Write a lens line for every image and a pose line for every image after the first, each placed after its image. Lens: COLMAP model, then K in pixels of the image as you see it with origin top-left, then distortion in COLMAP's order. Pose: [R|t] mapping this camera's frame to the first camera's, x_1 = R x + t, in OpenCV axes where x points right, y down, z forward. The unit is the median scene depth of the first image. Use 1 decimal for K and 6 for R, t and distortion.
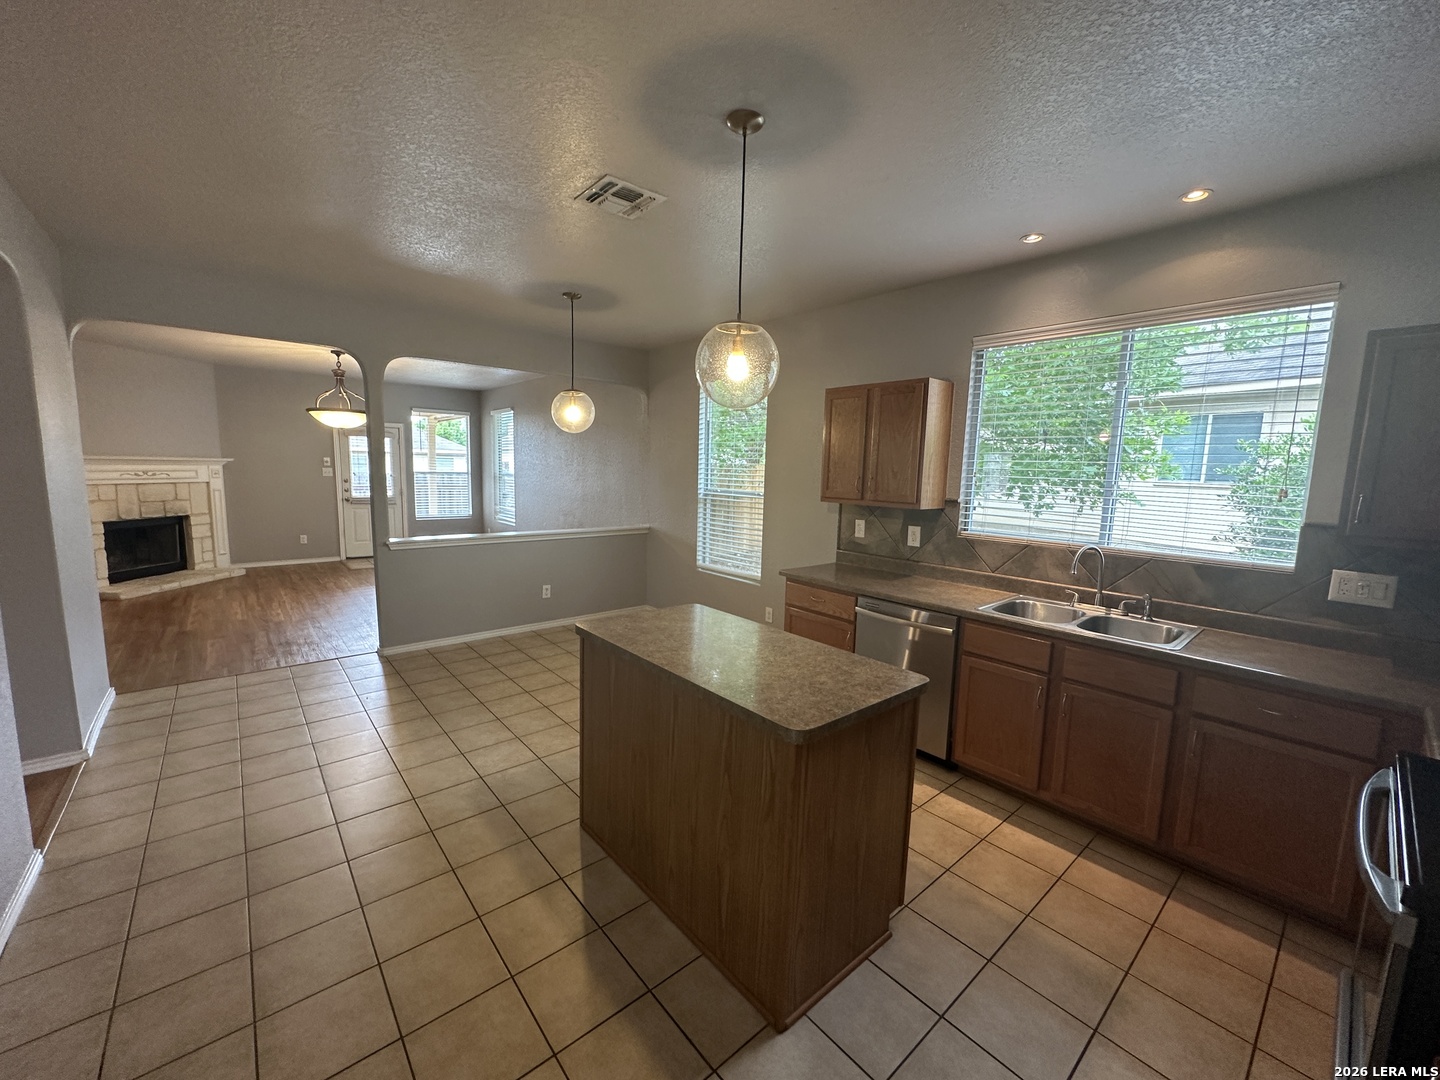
lens RADIAL K [[572.9, 0, 718.1], [0, 572.9, 540.2], [0, 0, 1]] dist [-0.002214, 0.000526]
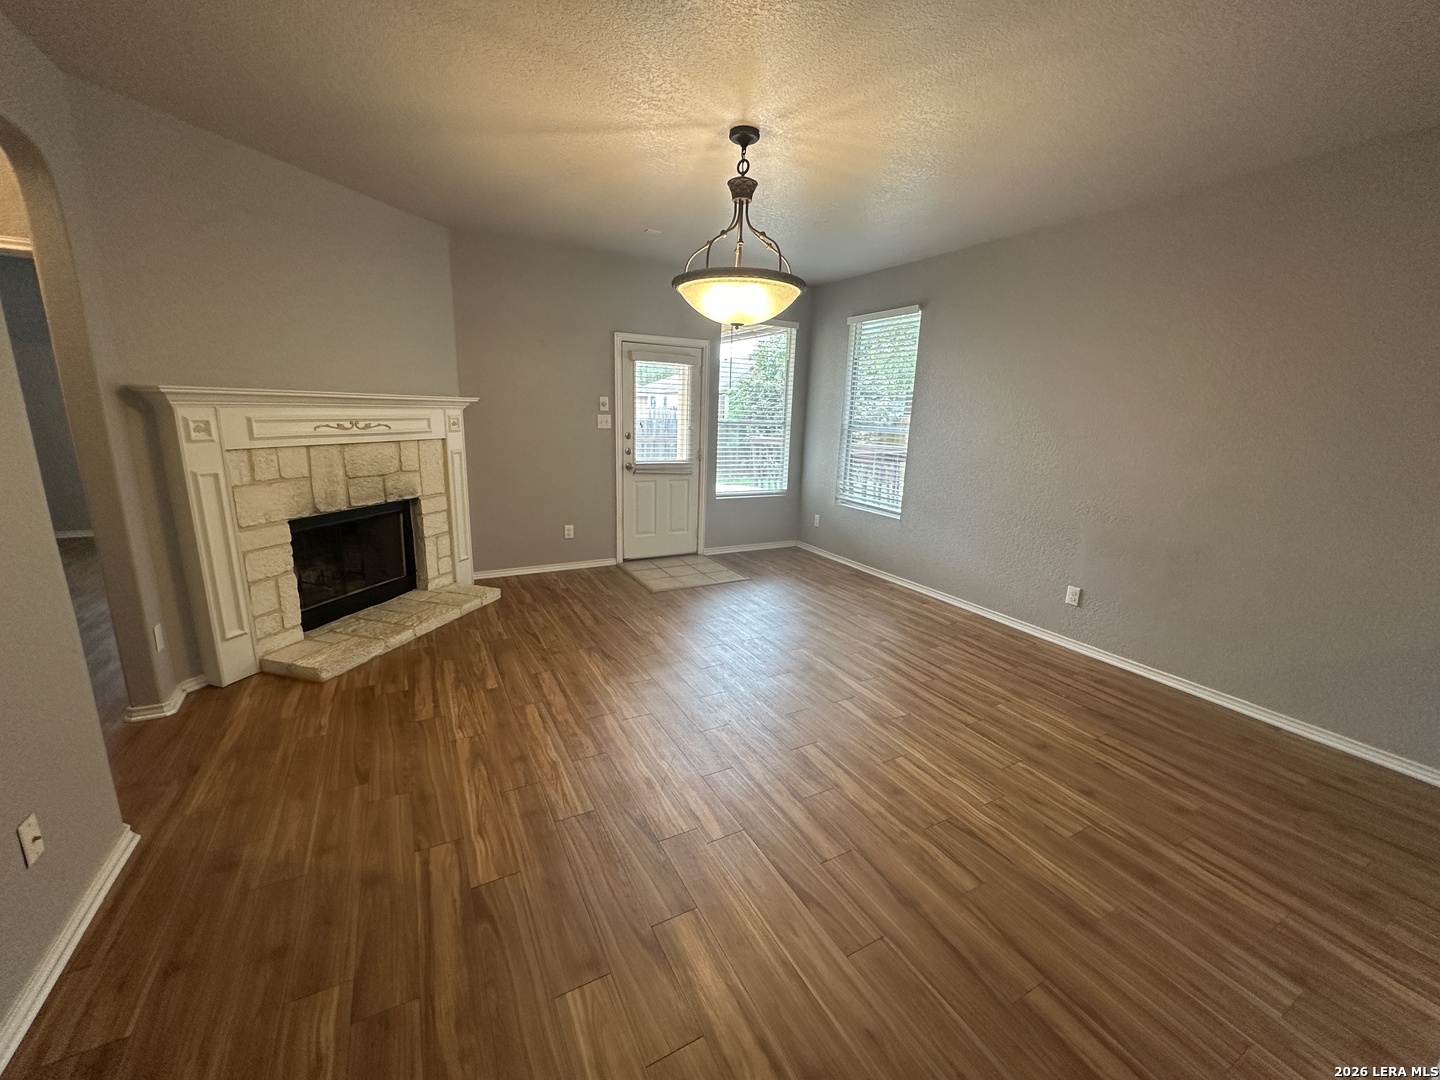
lens RADIAL K [[572.9, 0, 720.9], [0, 572.9, 539.6], [0, 0, 1]] dist [-0.002214, 0.000526]
pose [[0.979212, 0.050917, -0.196343, -0.546085], [-0.032712, 0.994951, 0.094877, -0.070549], [0.200183, -0.086482, 0.975934, 0.528379]]
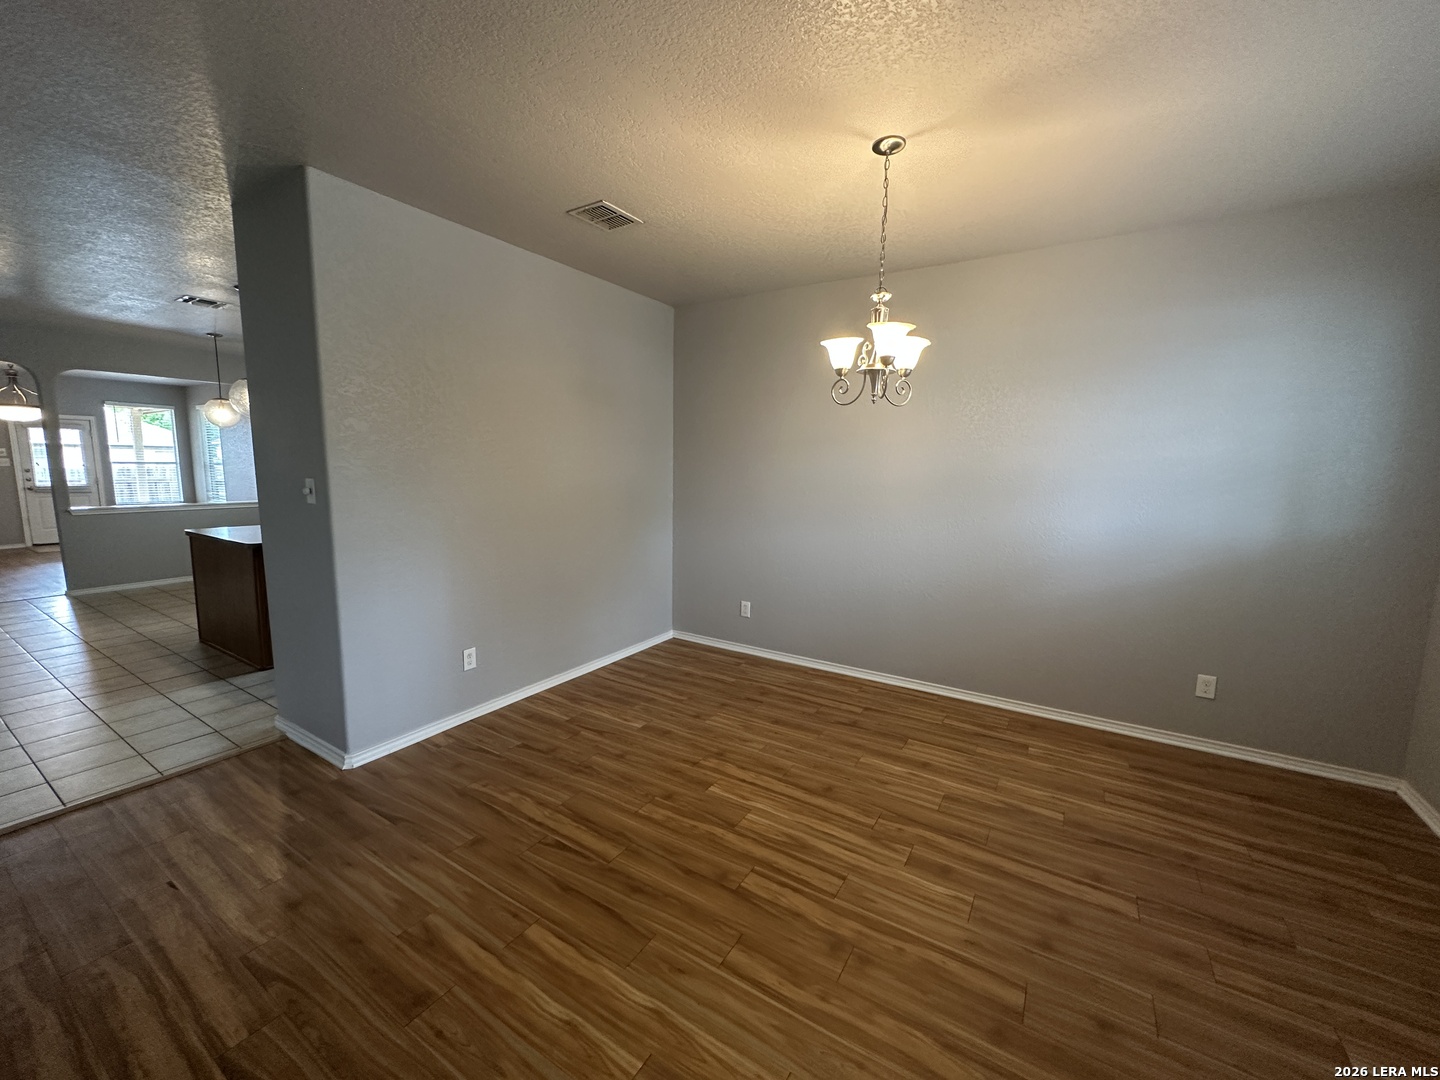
lens RADIAL K [[572.9, 0, 720.7], [0, 572.9, 536.4], [0, 0, 1]] dist [-0.002214, 0.000526]
pose [[0.954725, -0.052362, 0.292844, 0.314635], [0.050413, 0.998627, 0.014203, 0.083016], [-0.293186, 0.001203, 0.956055, -0.470103]]
